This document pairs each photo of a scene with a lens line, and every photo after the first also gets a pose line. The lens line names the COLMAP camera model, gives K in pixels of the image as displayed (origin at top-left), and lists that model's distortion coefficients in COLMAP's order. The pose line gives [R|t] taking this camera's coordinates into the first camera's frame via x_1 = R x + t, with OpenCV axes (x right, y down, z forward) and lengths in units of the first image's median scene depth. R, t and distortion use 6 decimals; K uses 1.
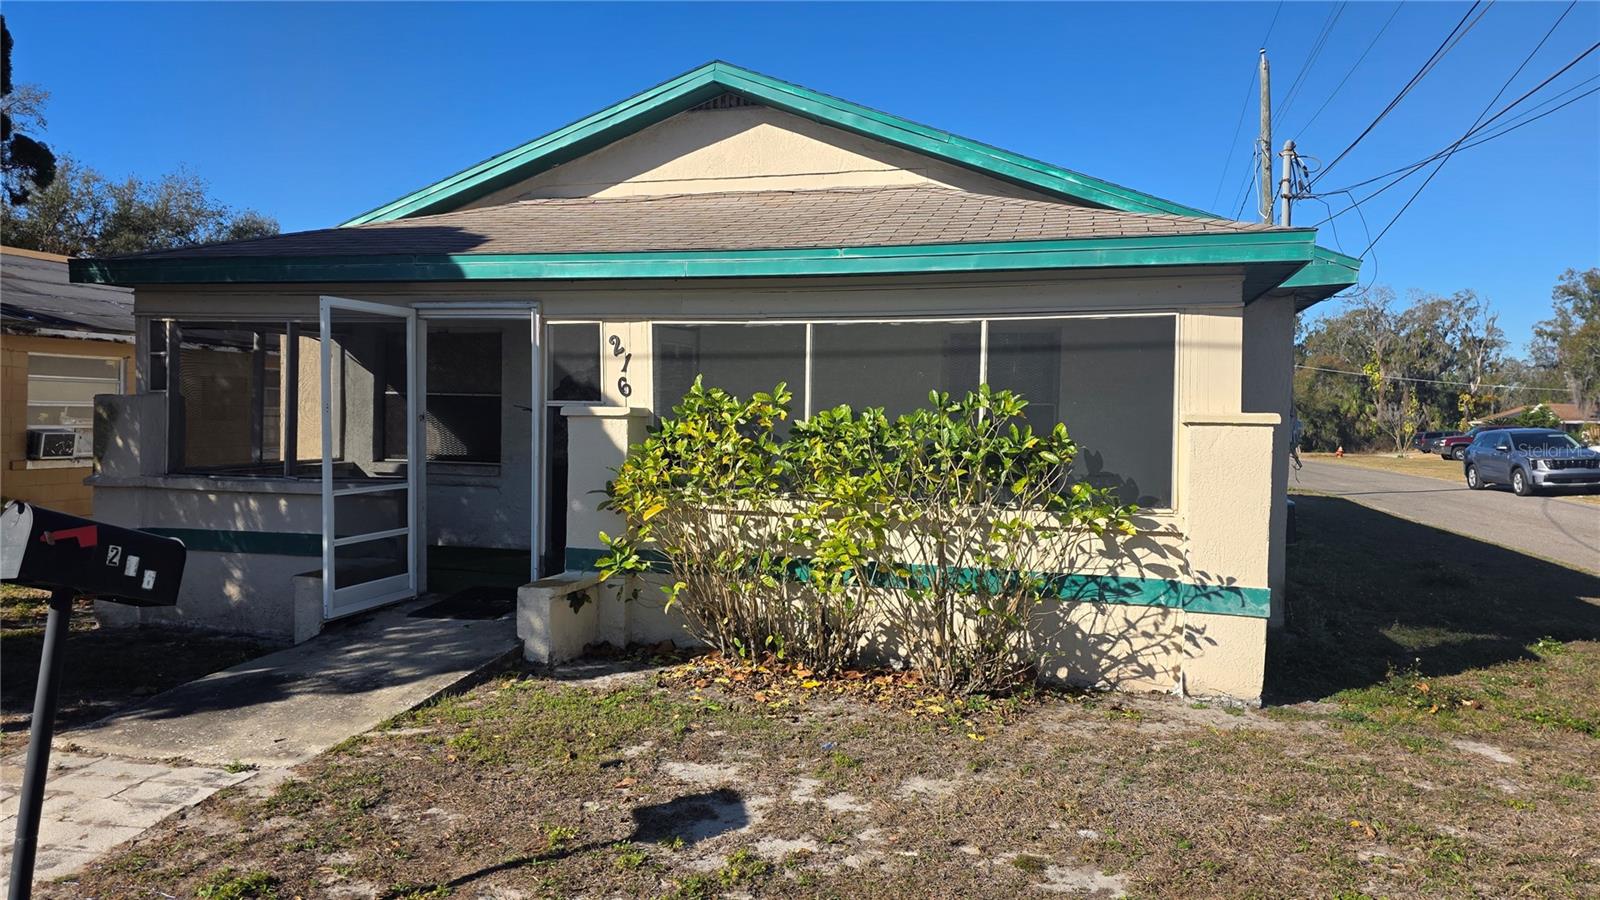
lens RADIAL K [[1048.7, 0, 804.5], [0, 1048.7, 447.8], [0, 0, 1]] dist [0.075722, -0.047282]
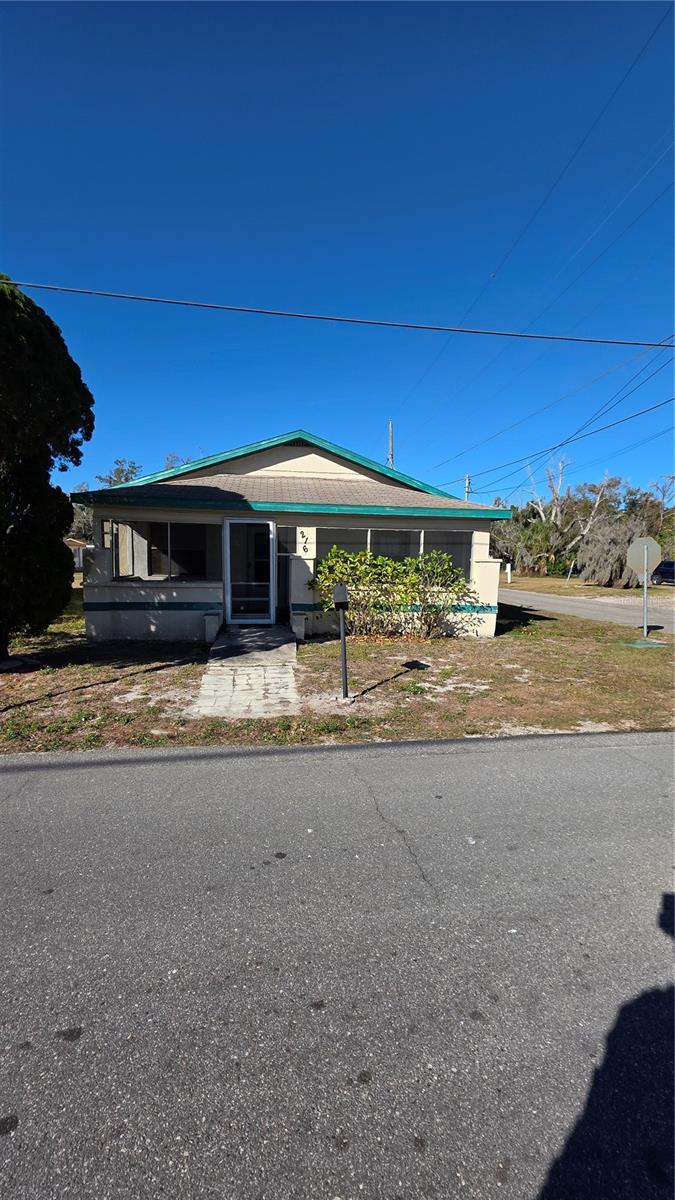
lens RADIAL K [[480.6, 0, 336.3], [0, 480.6, 600.3], [0, 0, 1]] dist [0.004220, -0.002395]
pose [[0.921647, -0.030144, 0.386856, -0.703860], [0.005056, 0.997826, 0.065704, -0.002473], [-0.387996, -0.058600, 0.919796, -0.320366]]
